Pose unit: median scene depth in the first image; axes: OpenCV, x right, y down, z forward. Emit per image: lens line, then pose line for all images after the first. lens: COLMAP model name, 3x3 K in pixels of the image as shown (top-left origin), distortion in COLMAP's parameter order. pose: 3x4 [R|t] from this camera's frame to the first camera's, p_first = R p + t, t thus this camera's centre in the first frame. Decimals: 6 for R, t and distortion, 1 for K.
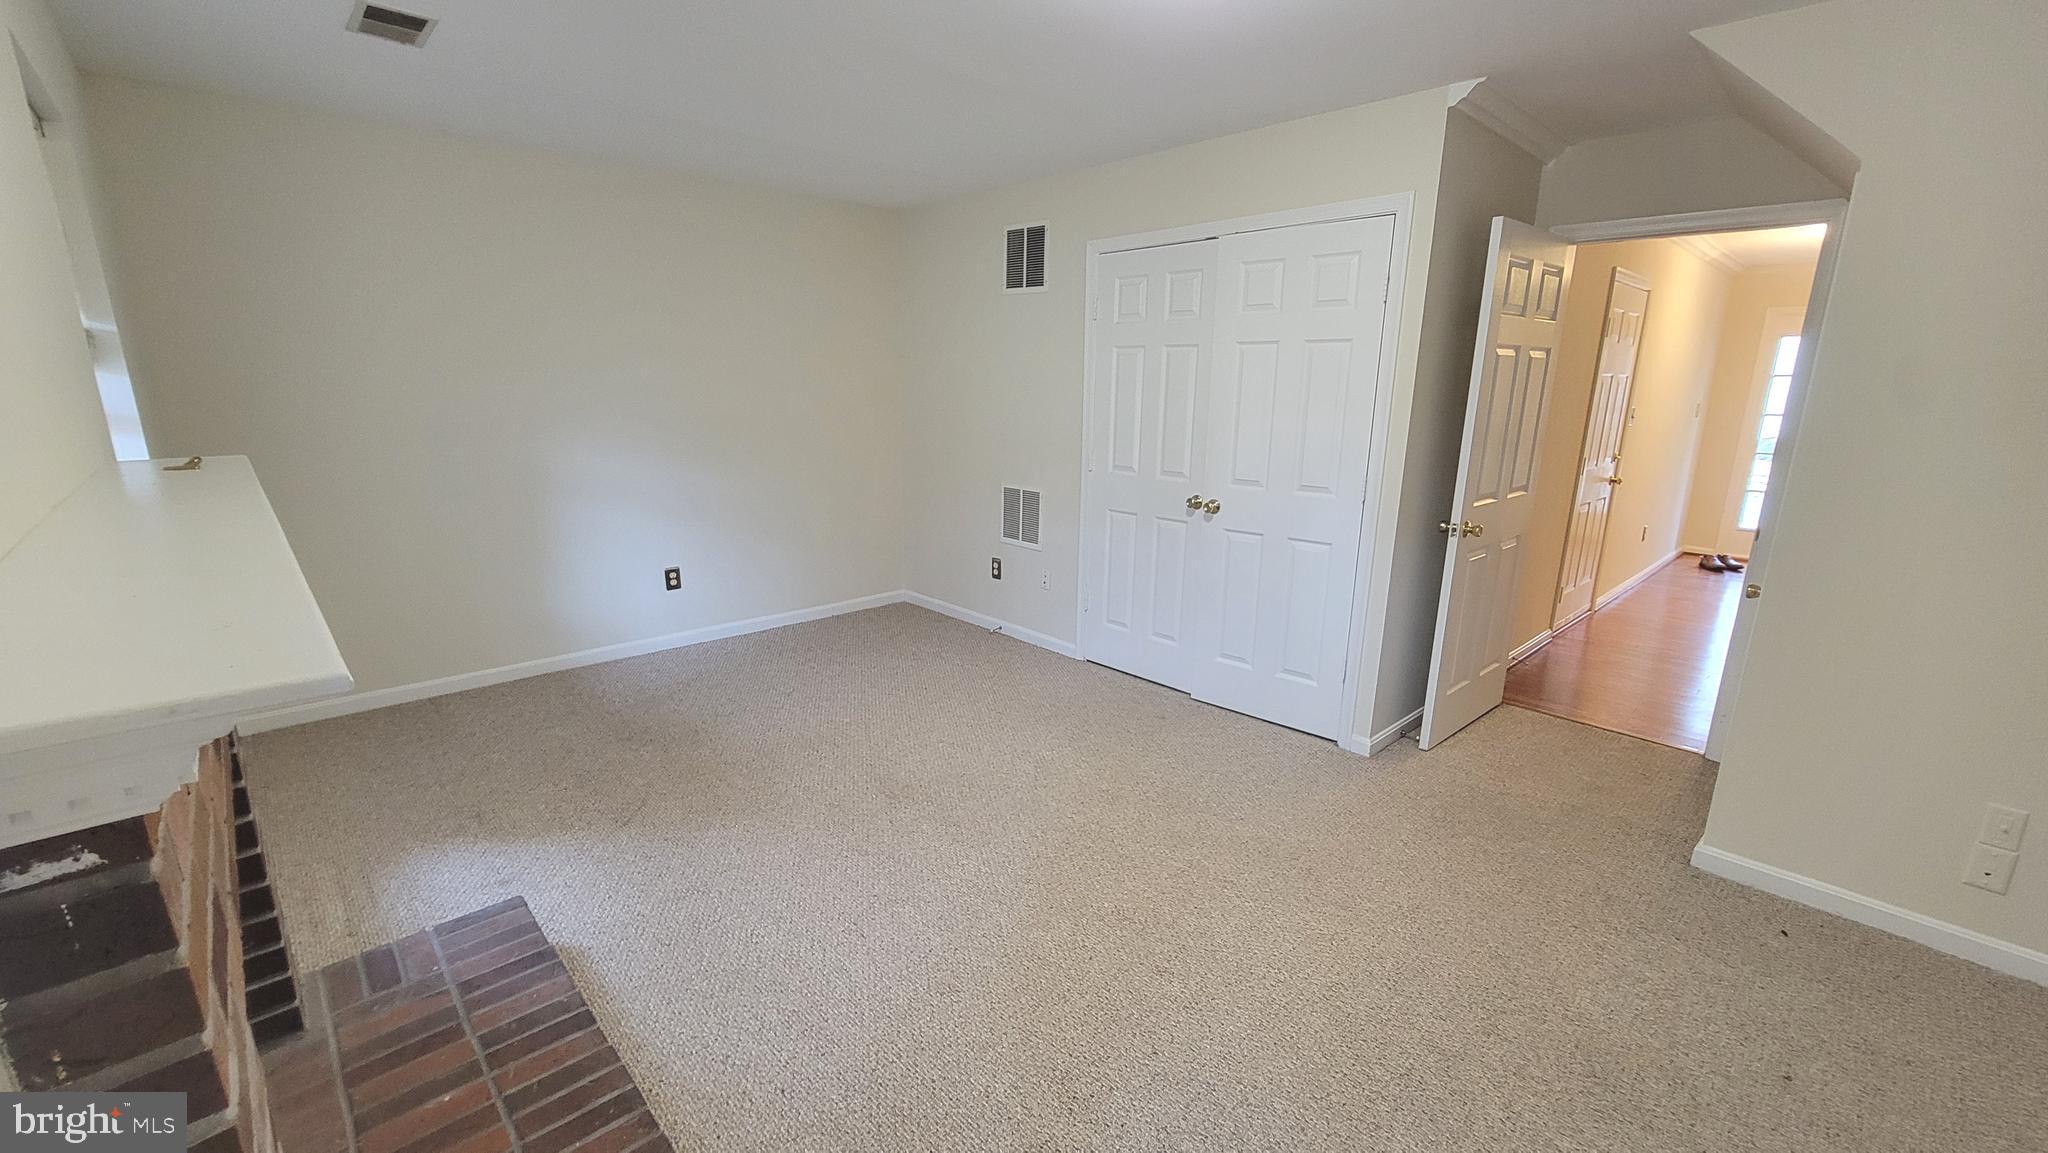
lens RADIAL K [[843.1, 0, 1026.6], [0, 843.1, 581.4], [0, 0, 1]] dist [-0.000545, -0.000385]
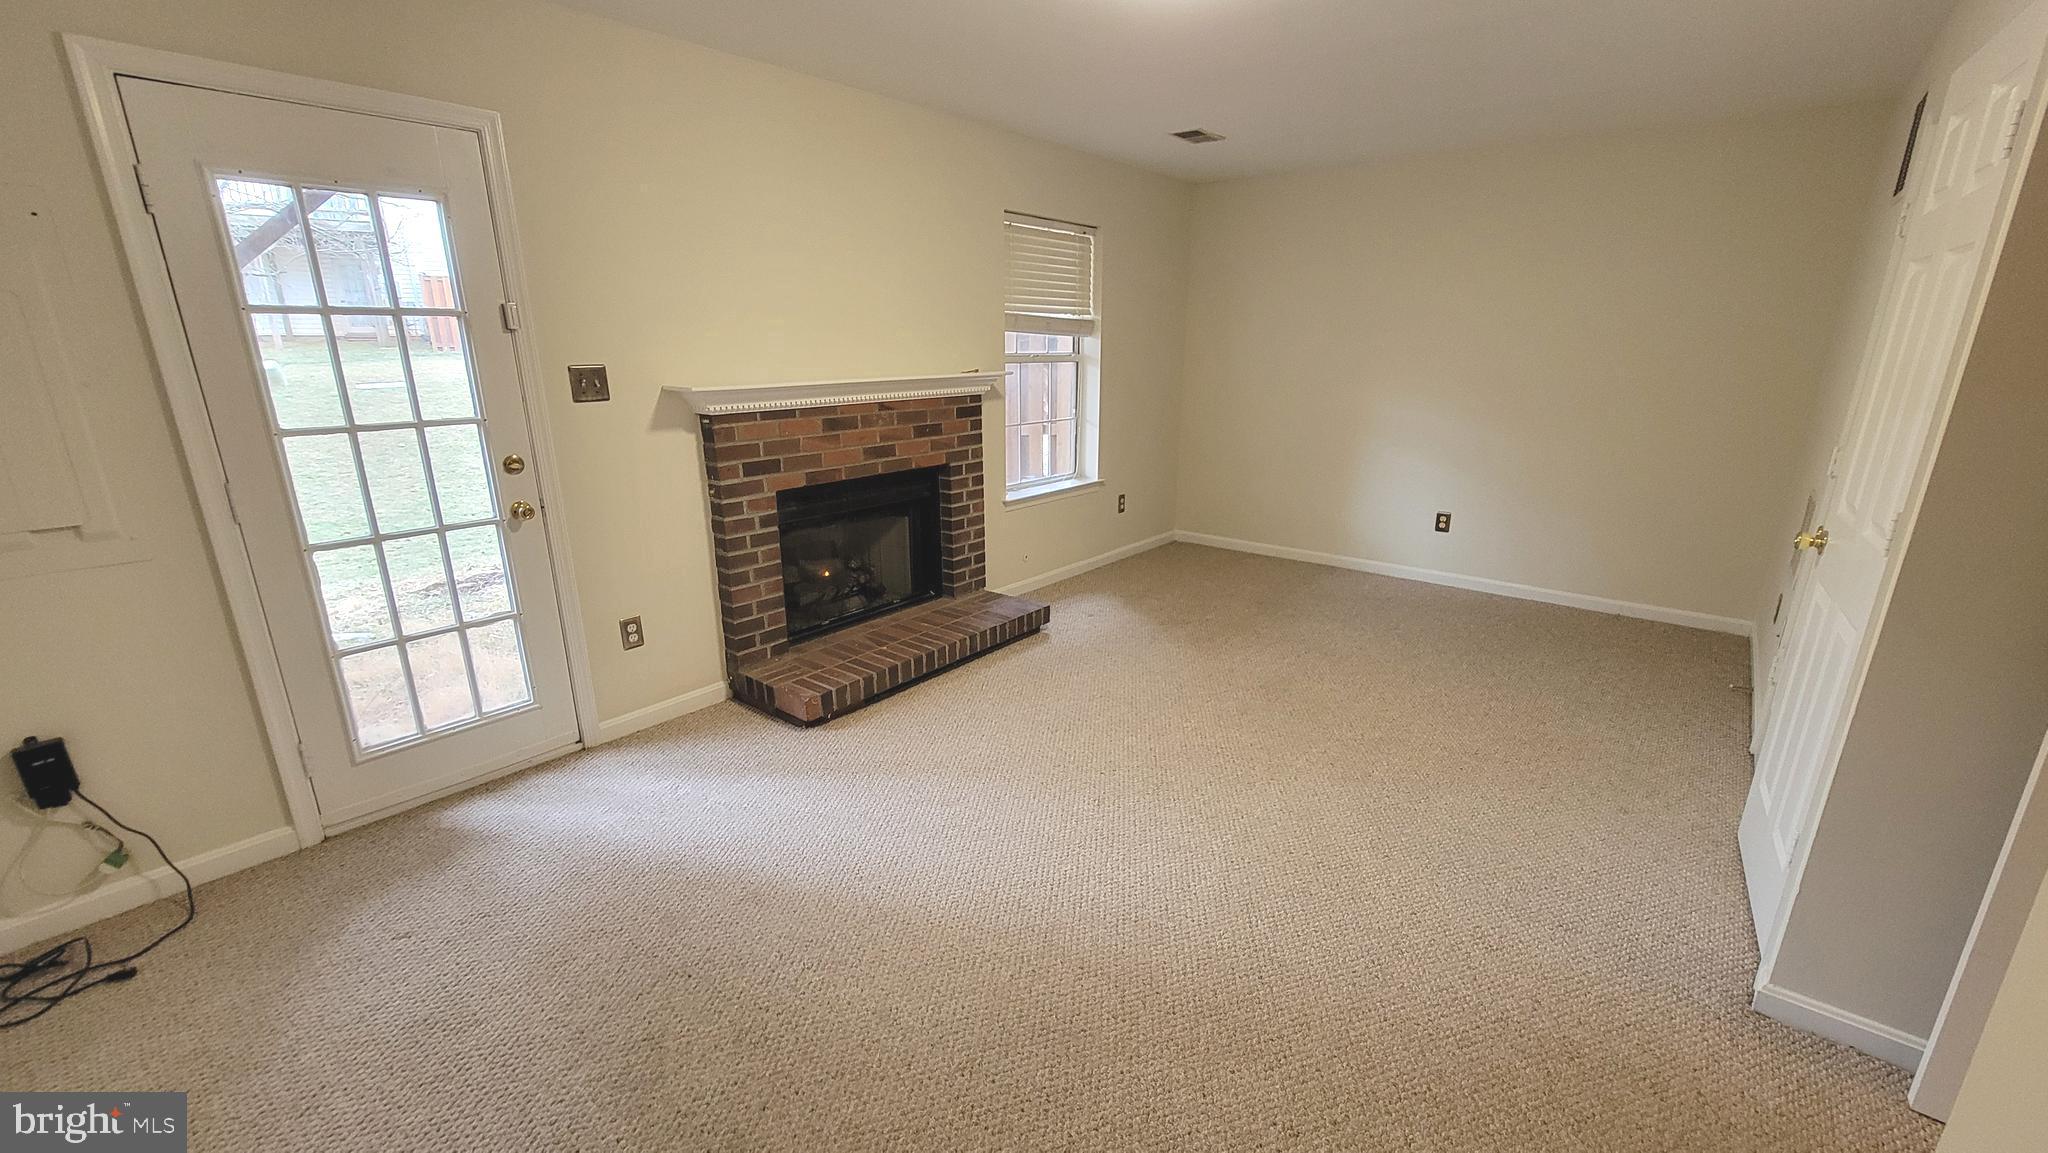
lens RADIAL K [[843.1, 0, 1027.6], [0, 843.1, 584.8], [0, 0, 1]] dist [-0.000545, -0.000385]
pose [[0.124203, 0.267591, -0.955494, 0.645434], [-0.233753, 0.943739, 0.233913, -0.061421], [0.964330, 0.194297, 0.179766, 0.301620]]
